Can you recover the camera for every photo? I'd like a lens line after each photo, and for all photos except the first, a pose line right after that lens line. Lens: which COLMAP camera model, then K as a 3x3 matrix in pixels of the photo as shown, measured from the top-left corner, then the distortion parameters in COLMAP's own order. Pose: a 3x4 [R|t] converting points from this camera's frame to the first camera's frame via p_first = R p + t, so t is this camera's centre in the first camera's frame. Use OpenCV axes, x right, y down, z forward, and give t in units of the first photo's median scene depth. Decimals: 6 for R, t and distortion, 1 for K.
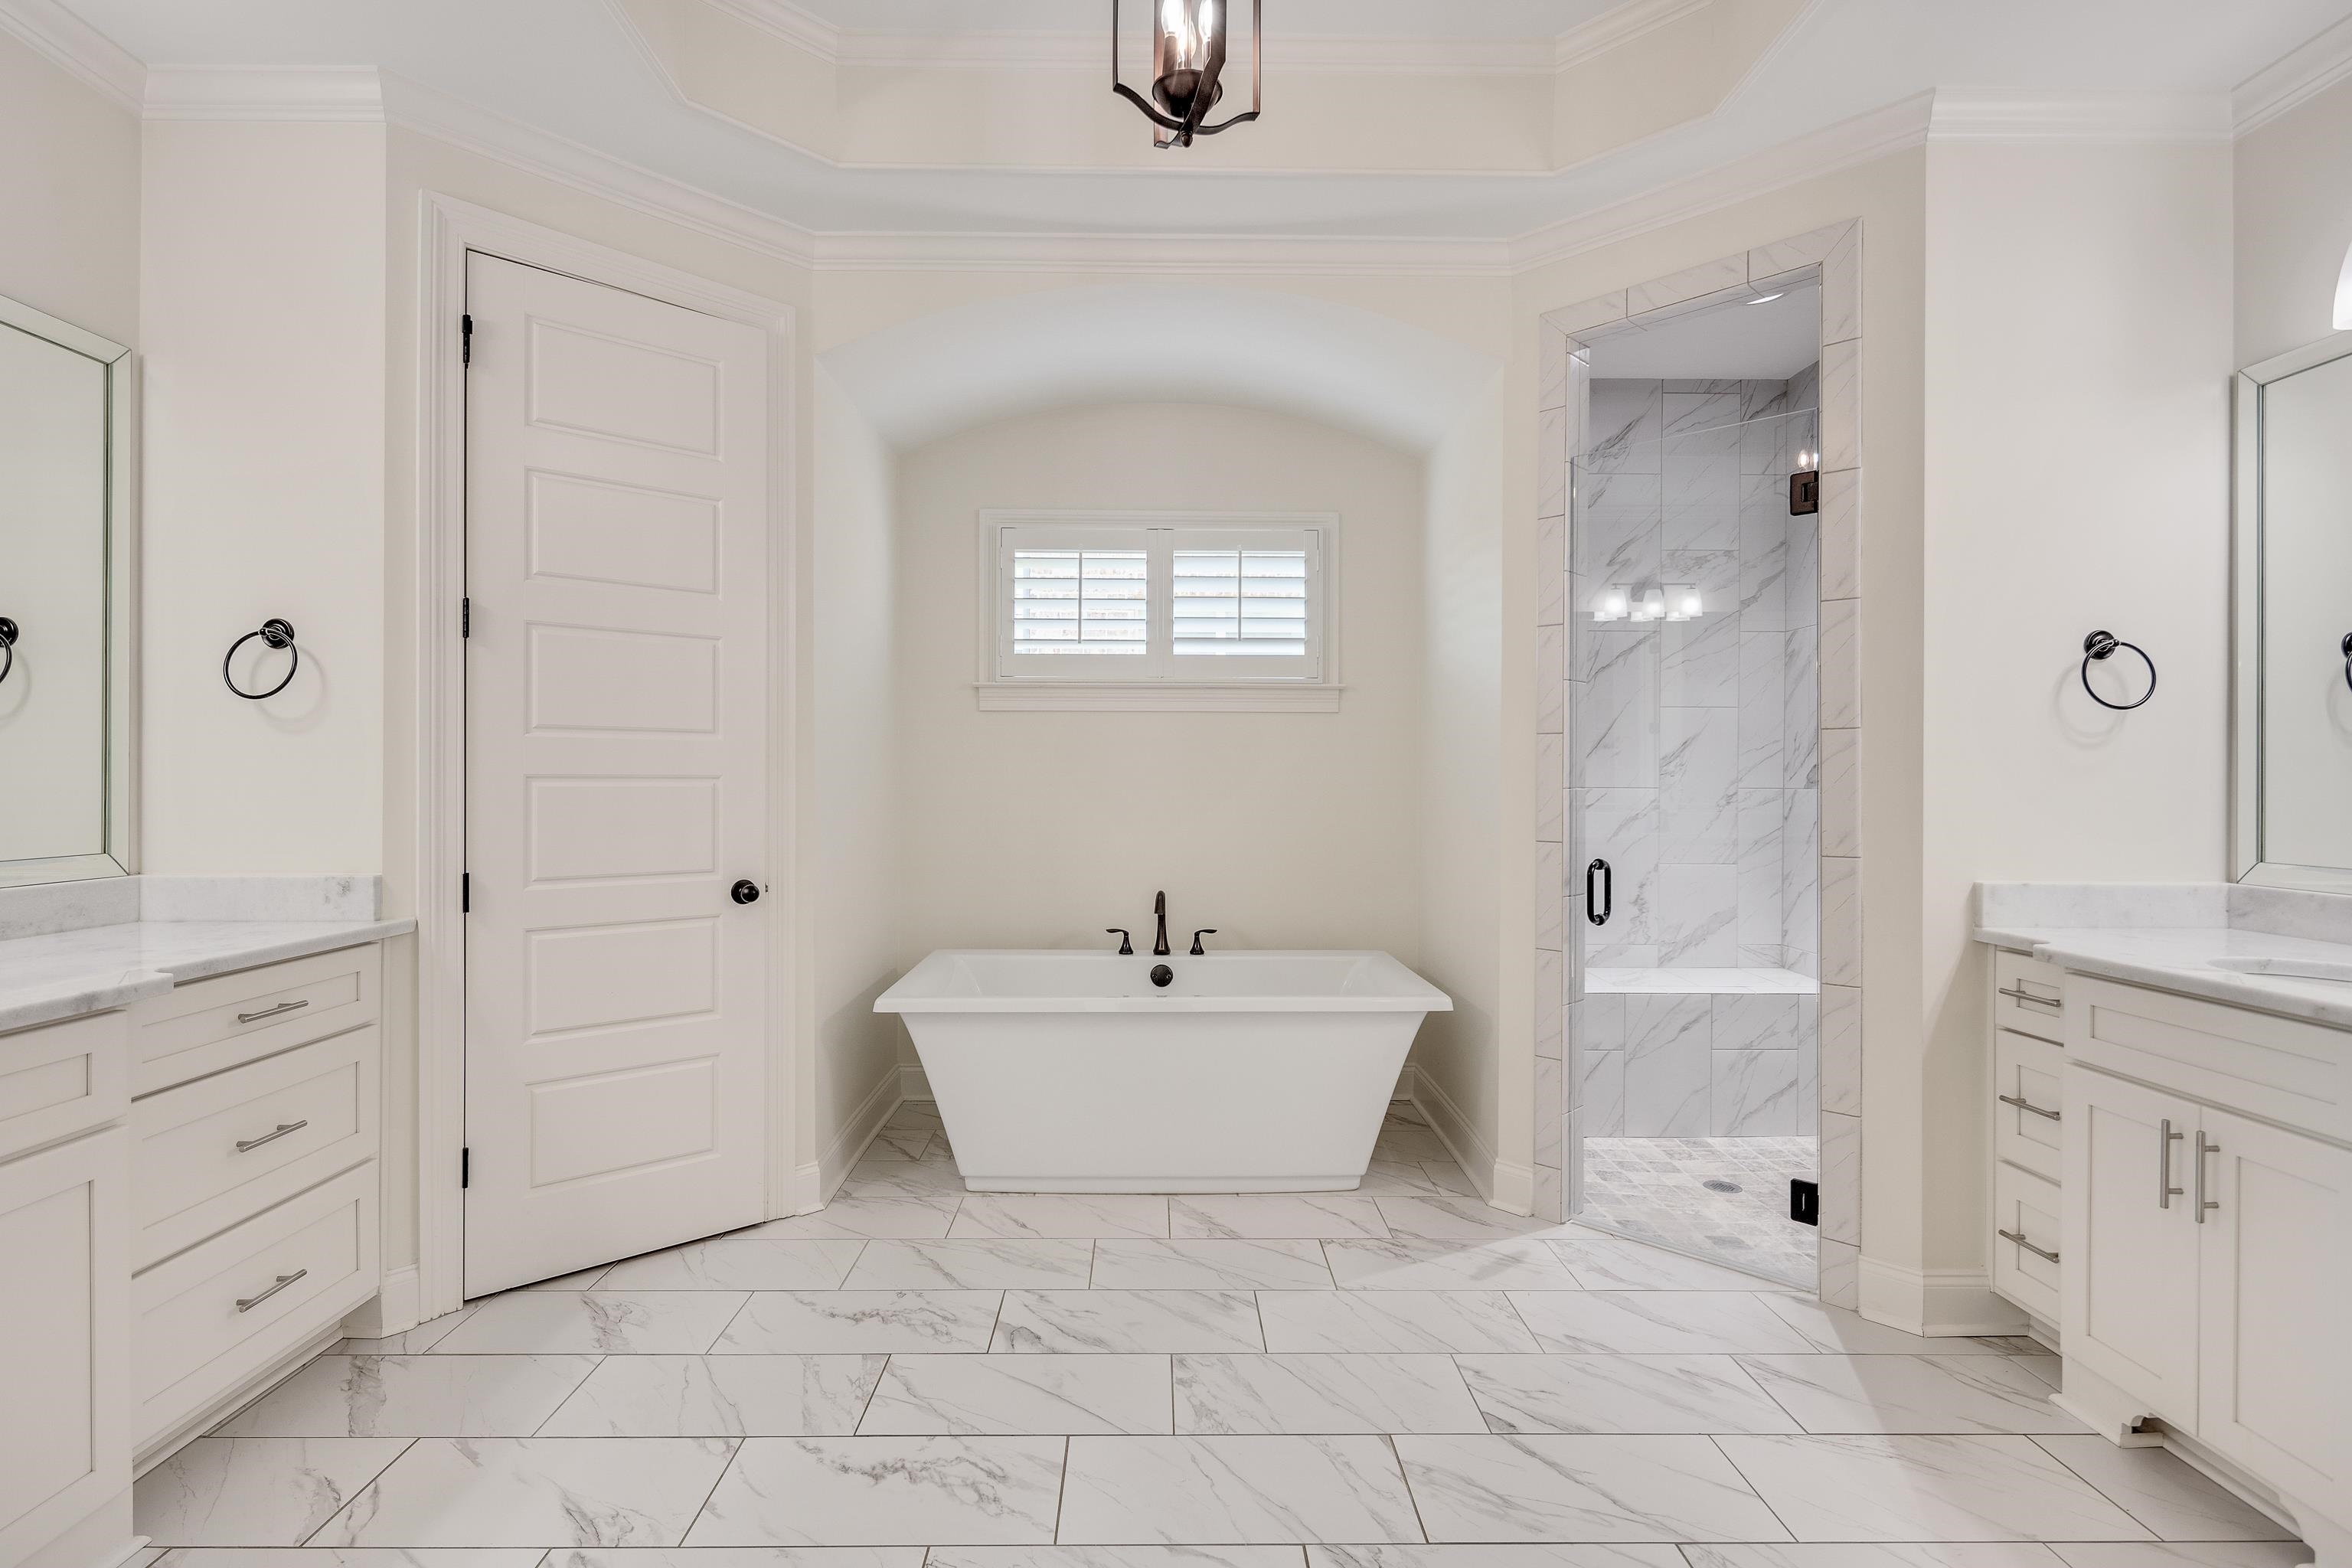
lens RADIAL K [[1154.4, 0, 1176.0], [0, 1154.4, 784.0], [0, 0, 1]] dist [0.001051, -0.000161]
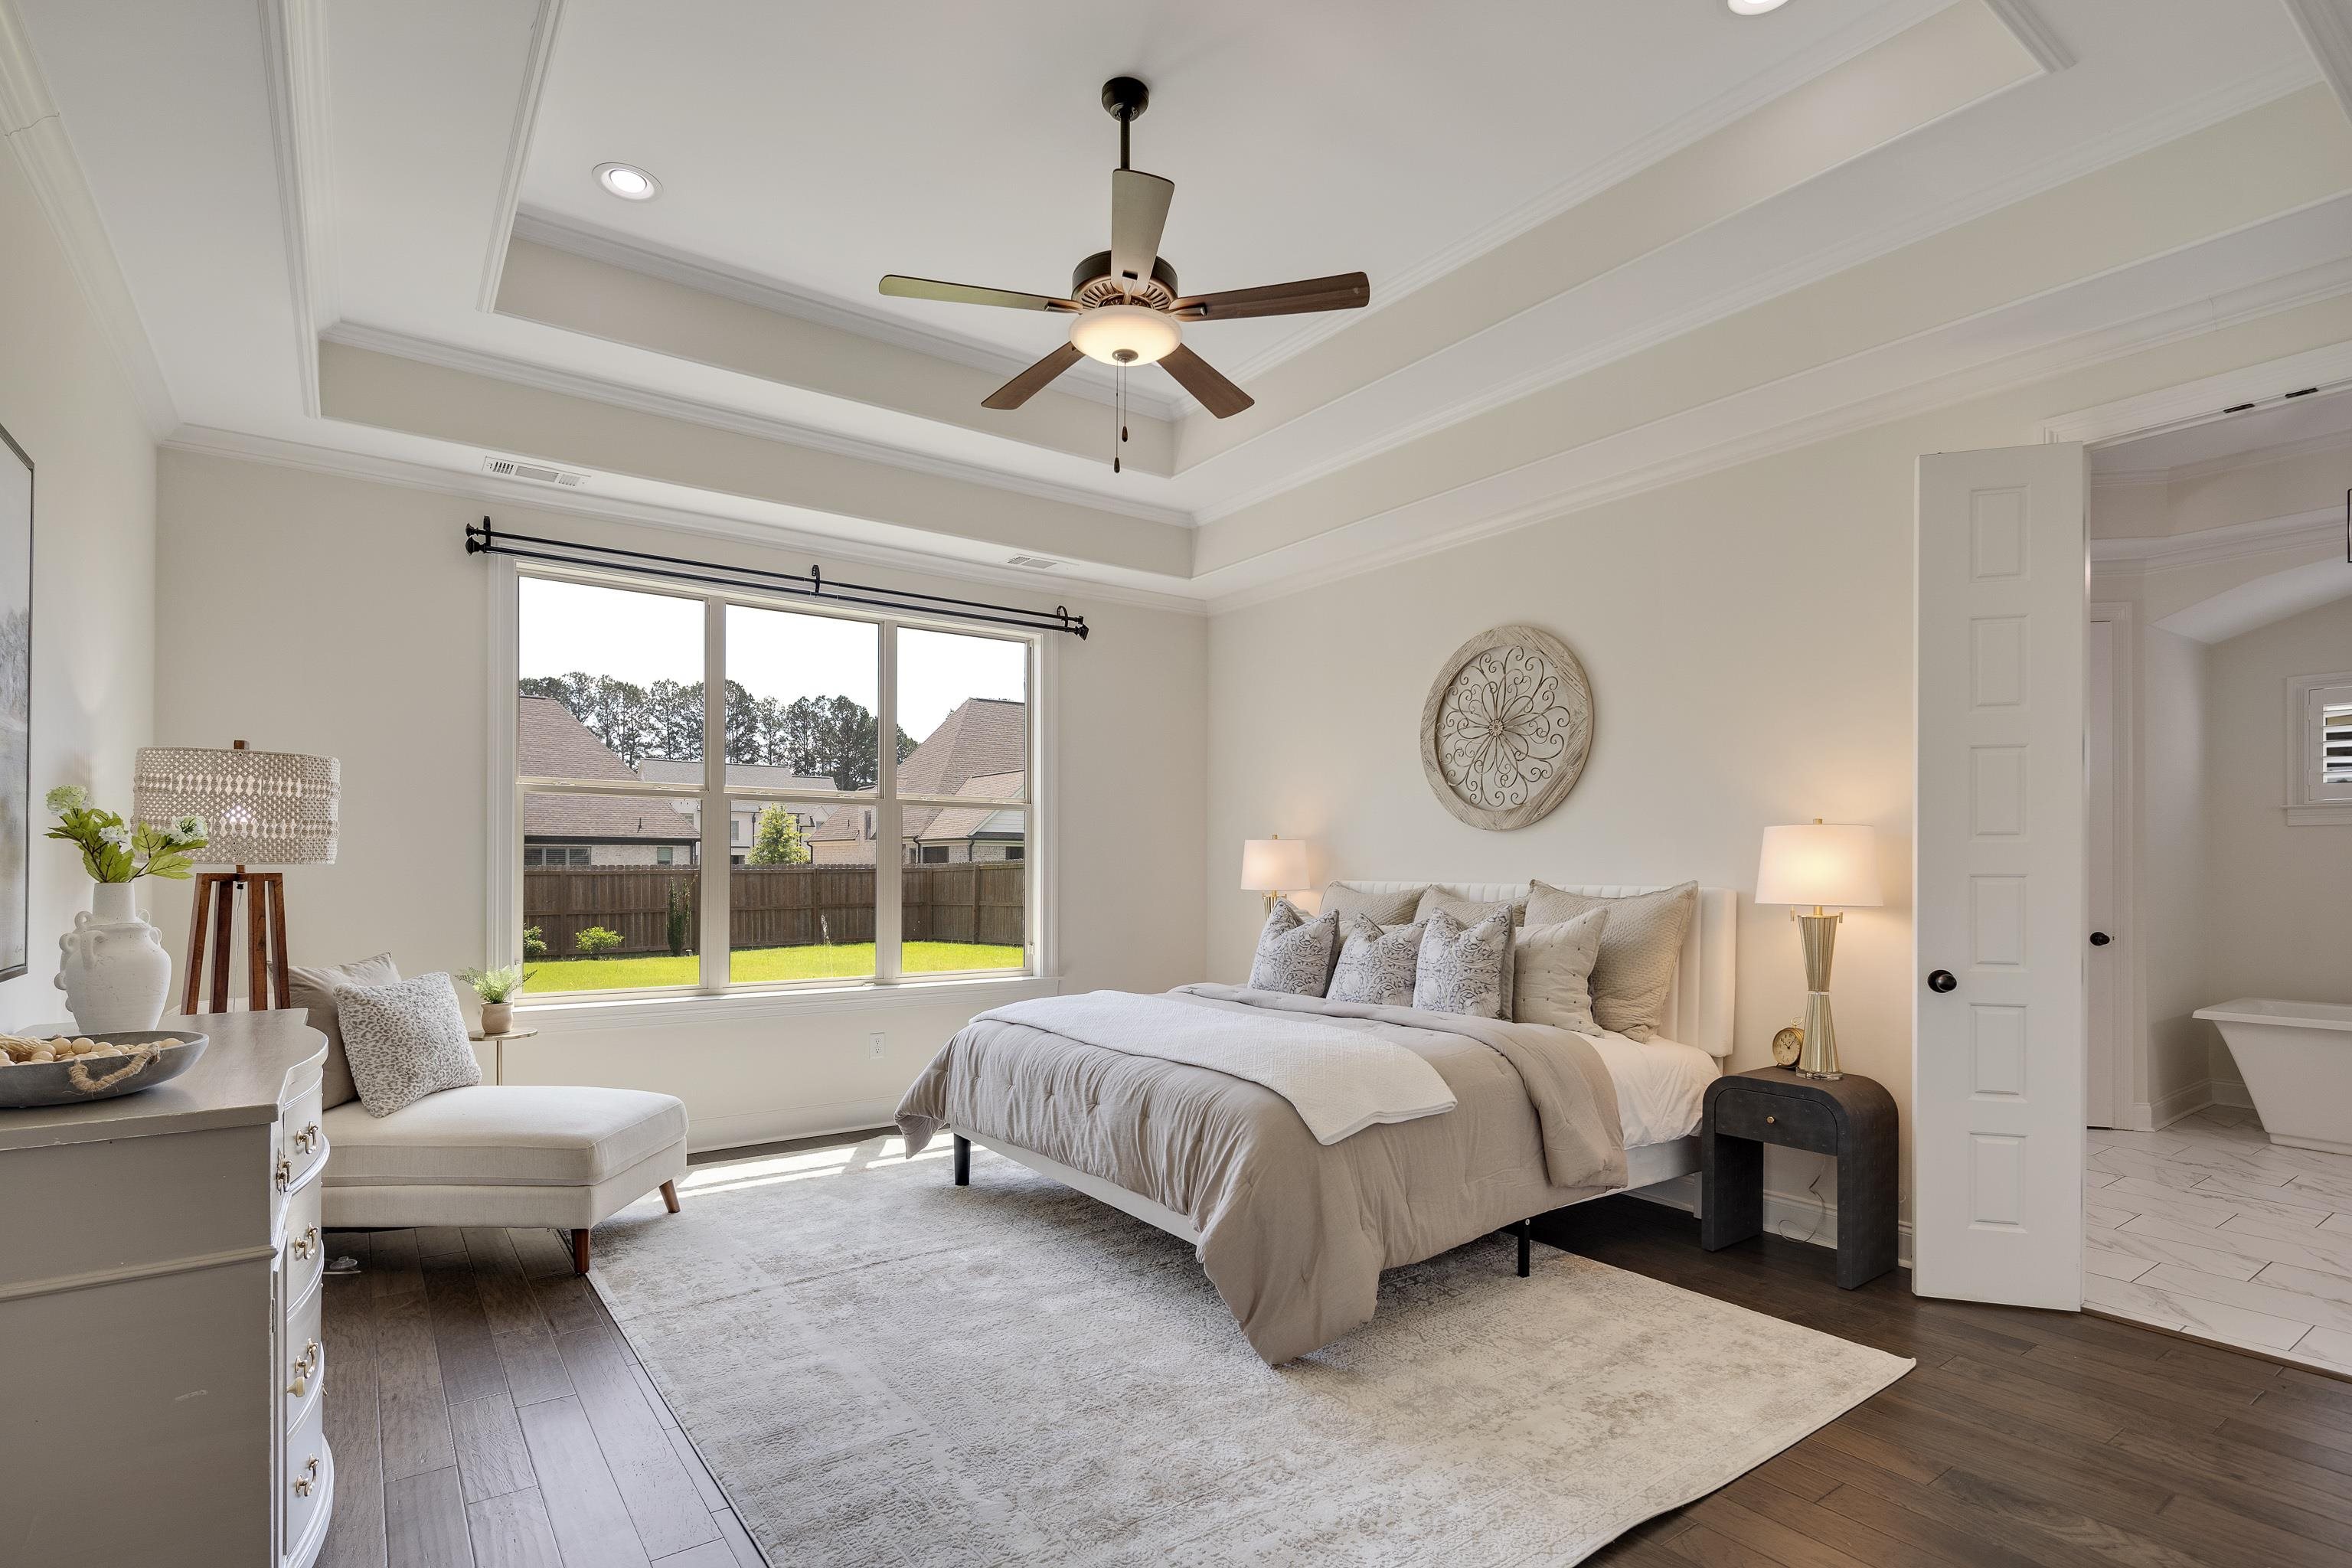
lens RADIAL K [[1126.4, 0, 1174.8], [0, 1126.4, 867.9], [0, 0, 1]] dist [-0.001377, -0.000495]
pose [[0.565497, -0.006115, -0.824727, 0.241339], [-0.005692, 0.999920, -0.011317, 0.010641], [0.824730, 0.011094, 0.565417, -1.108017]]
